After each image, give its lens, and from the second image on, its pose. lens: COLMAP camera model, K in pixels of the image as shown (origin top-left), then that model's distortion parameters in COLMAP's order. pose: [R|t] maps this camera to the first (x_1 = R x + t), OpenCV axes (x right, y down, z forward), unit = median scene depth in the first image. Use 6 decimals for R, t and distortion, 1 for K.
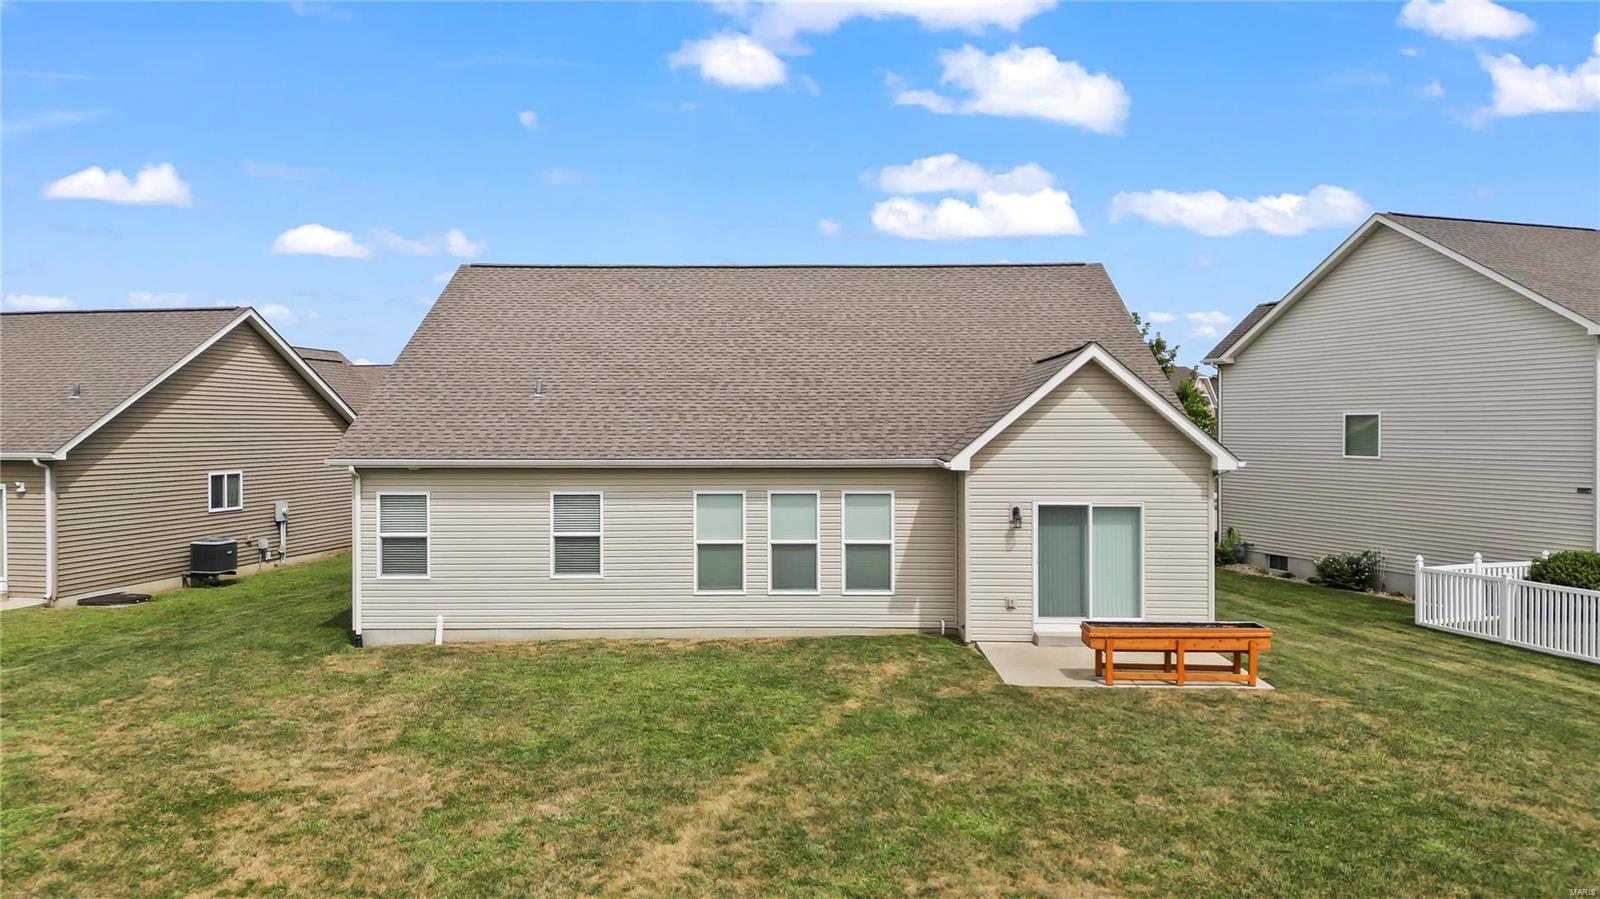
lens RADIAL K [[1133.6, 0, 800.0], [0, 1133.6, 449.5], [0, 0, 1]] dist [0.070708, -0.088342]
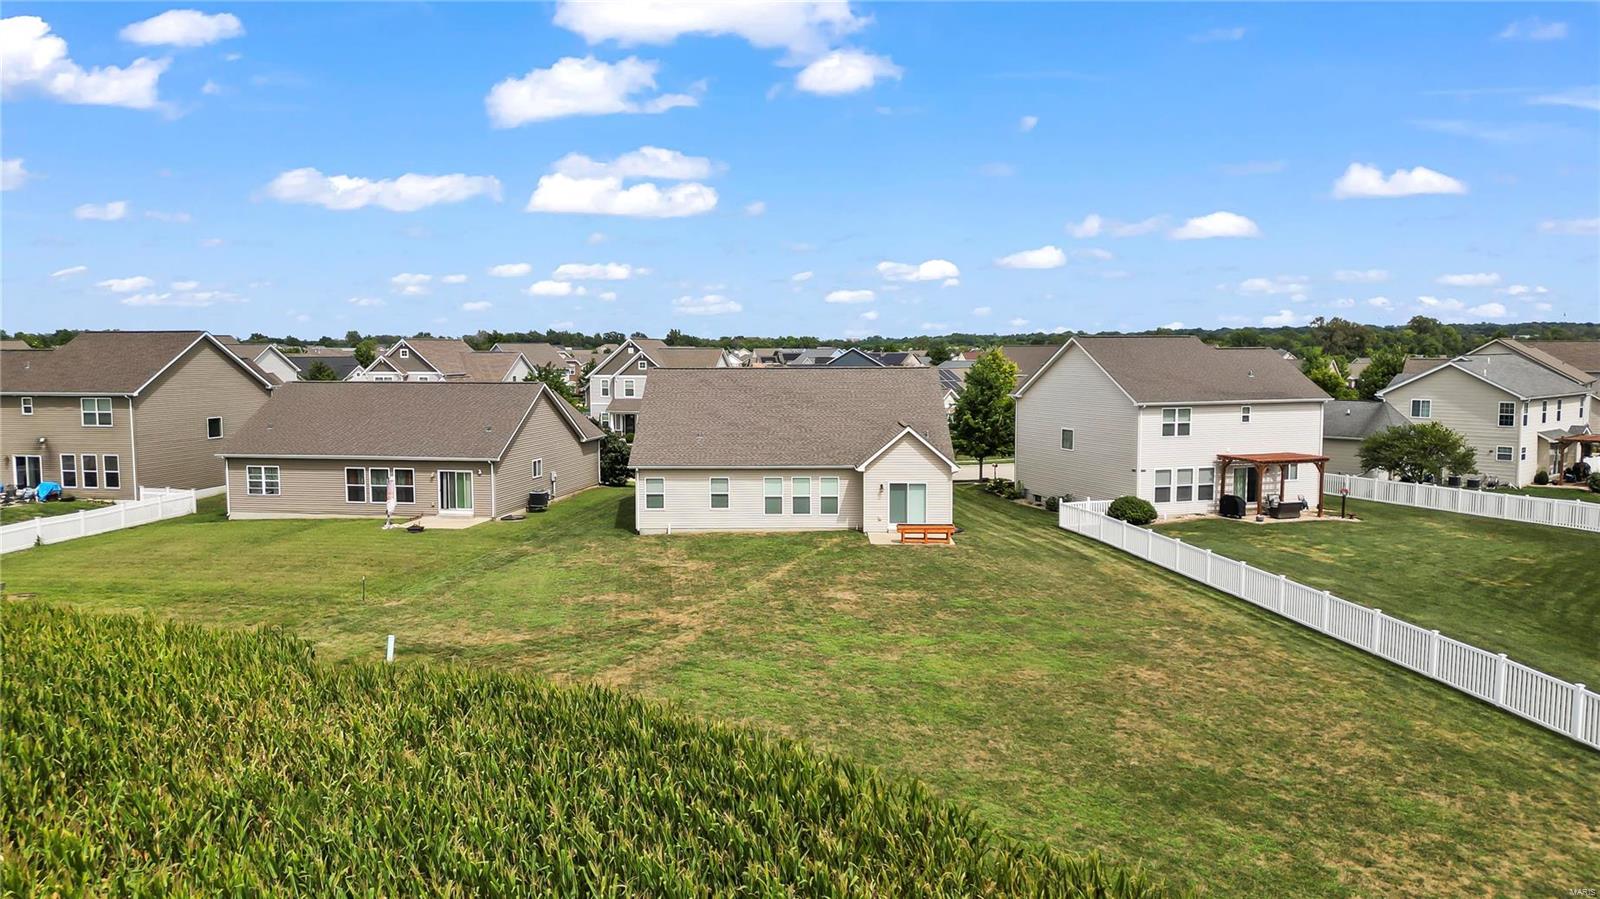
lens RADIAL K [[1133.6, 0, 800.0], [0, 1133.6, 449.5], [0, 0, 1]] dist [0.070708, -0.088342]
pose [[0.999973, -0.002450, 0.006857, -0.026297], [0.001966, 0.997557, 0.069827, -0.212519], [-0.007011, -0.069811, 0.997536, -1.640002]]
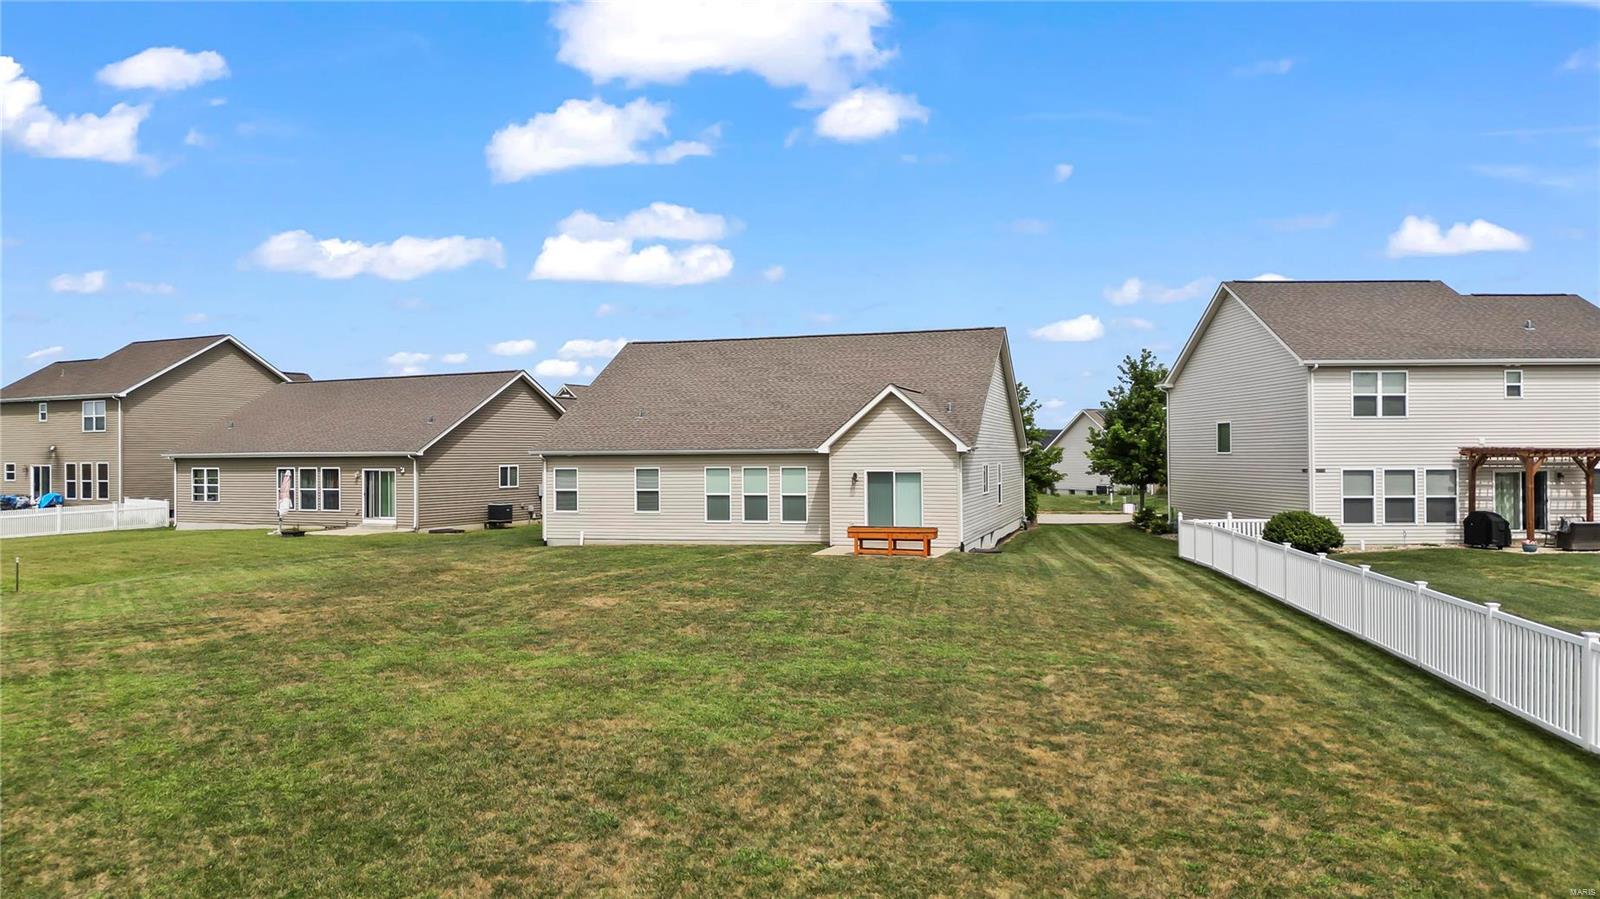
lens RADIAL K [[1128.2, 0, 800.0], [0, 1128.2, 449.5], [0, 0, 1]] dist [0.065911, -0.081955]
pose [[0.957731, -0.008118, -0.287550, 0.591012], [0.001489, 0.999728, -0.023265, 0.051385], [0.287660, 0.021853, 0.957483, -0.734895]]
